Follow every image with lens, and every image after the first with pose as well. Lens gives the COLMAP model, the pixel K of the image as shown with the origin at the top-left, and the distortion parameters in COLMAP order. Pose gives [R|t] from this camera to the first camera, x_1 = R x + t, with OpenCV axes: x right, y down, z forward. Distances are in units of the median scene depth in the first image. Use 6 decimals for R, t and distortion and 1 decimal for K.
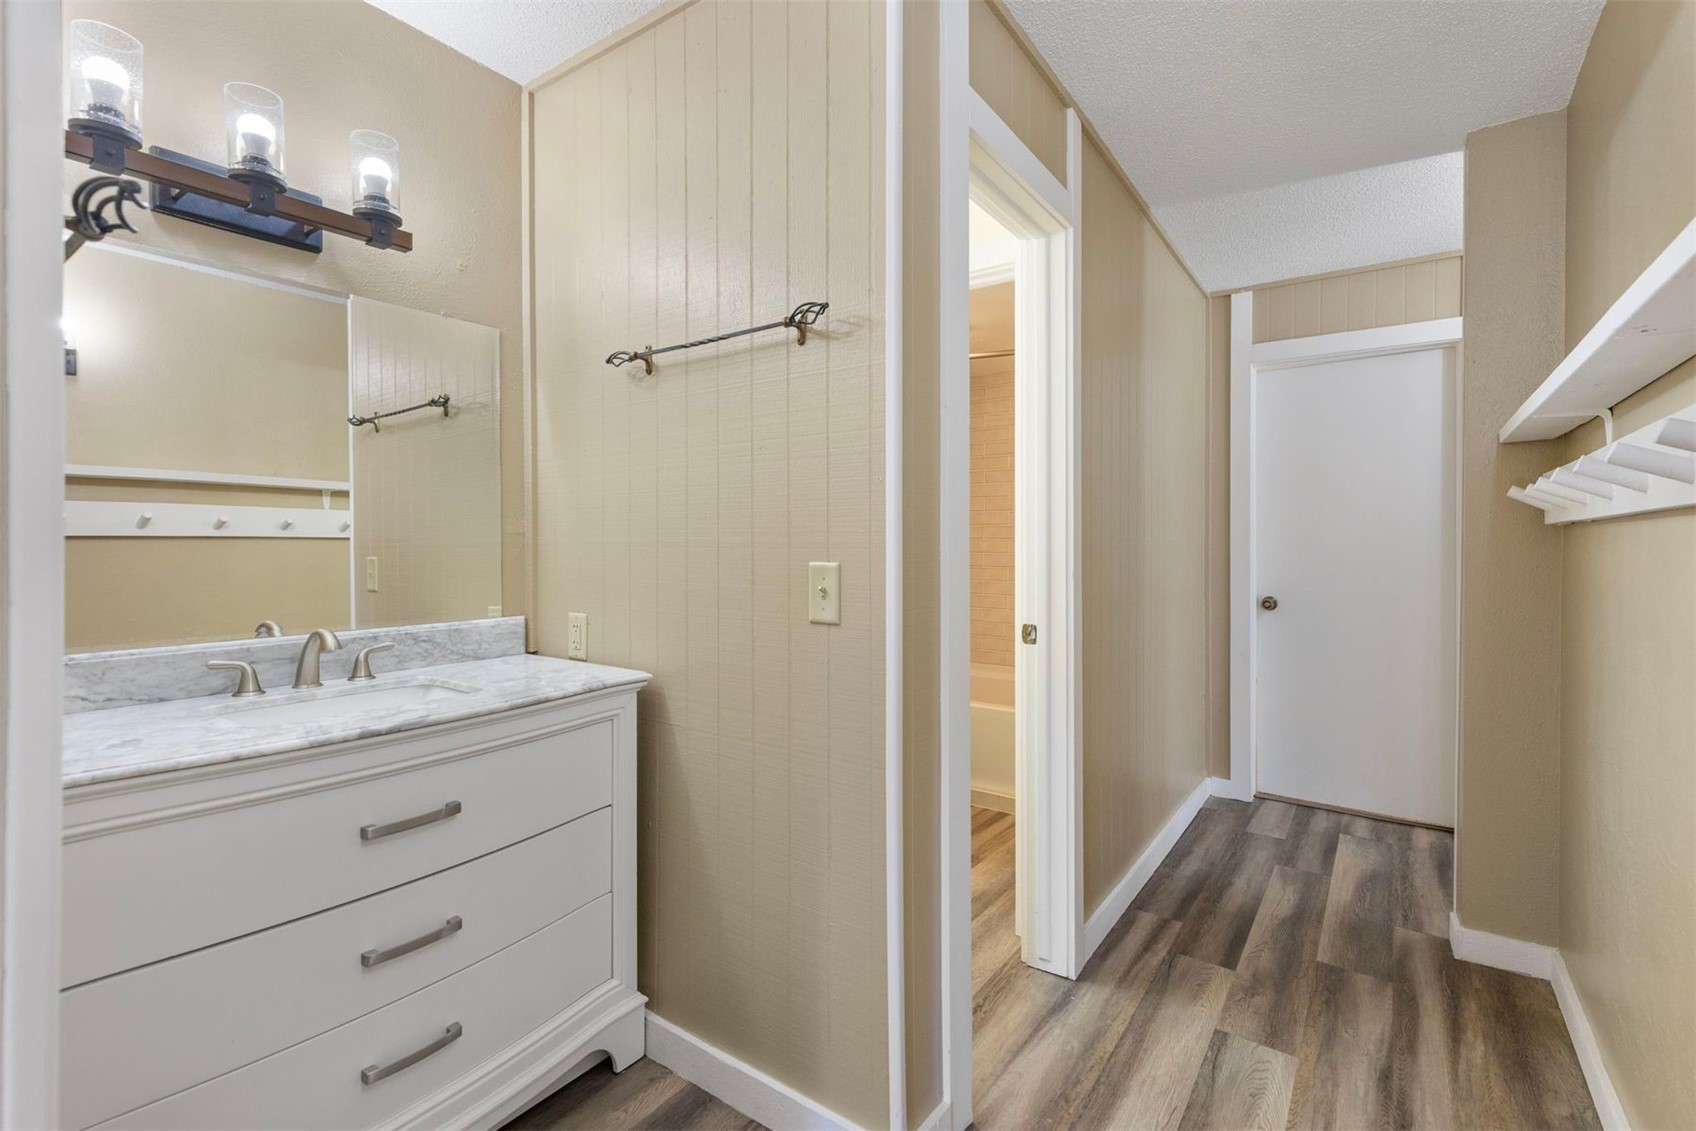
lens RADIAL K [[756.3, 0, 850.0], [0, 756.3, 554.8], [0, 0, 1]] dist [0.005912, -0.000218]
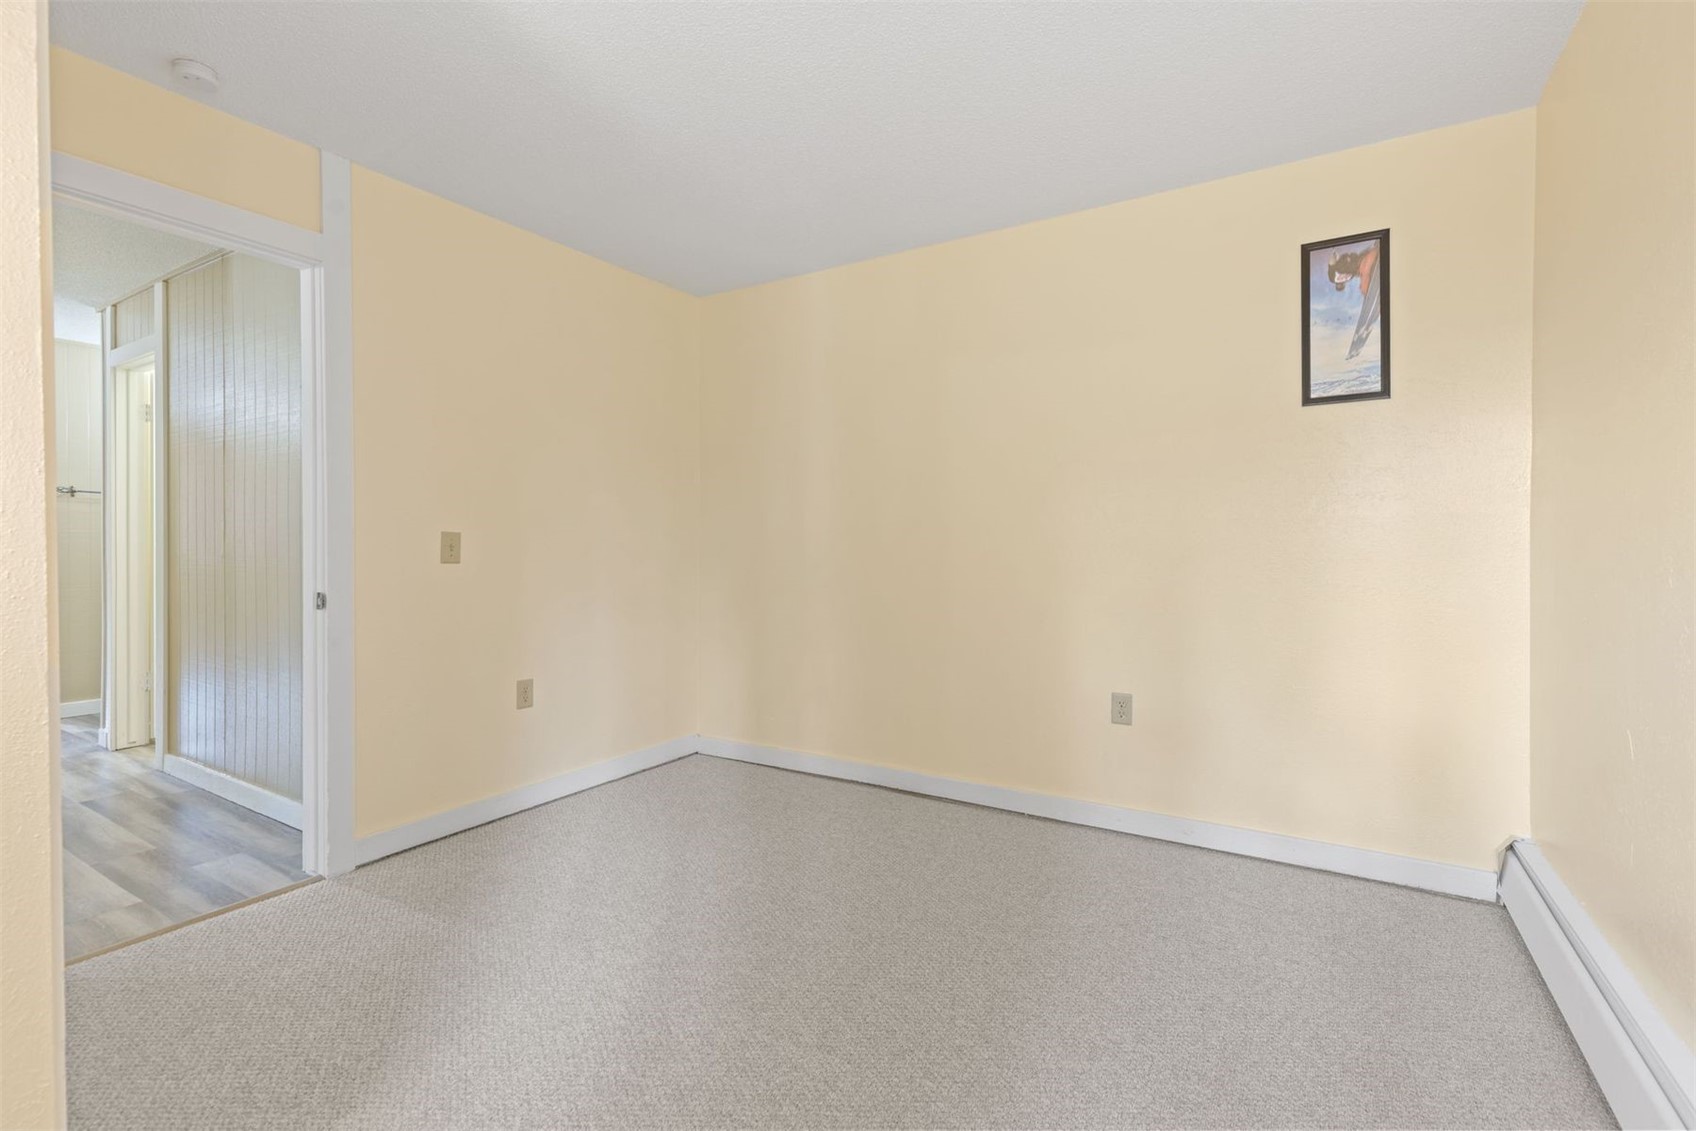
lens RADIAL K [[756.3, 0, 850.0], [0, 756.3, 554.8], [0, 0, 1]] dist [0.005912, -0.000218]
pose [[0.064823, 0.002954, -0.997892, 1.465769], [-0.008478, 0.999961, 0.002409, 0.020804], [0.997861, 0.008304, 0.064845, 1.677709]]
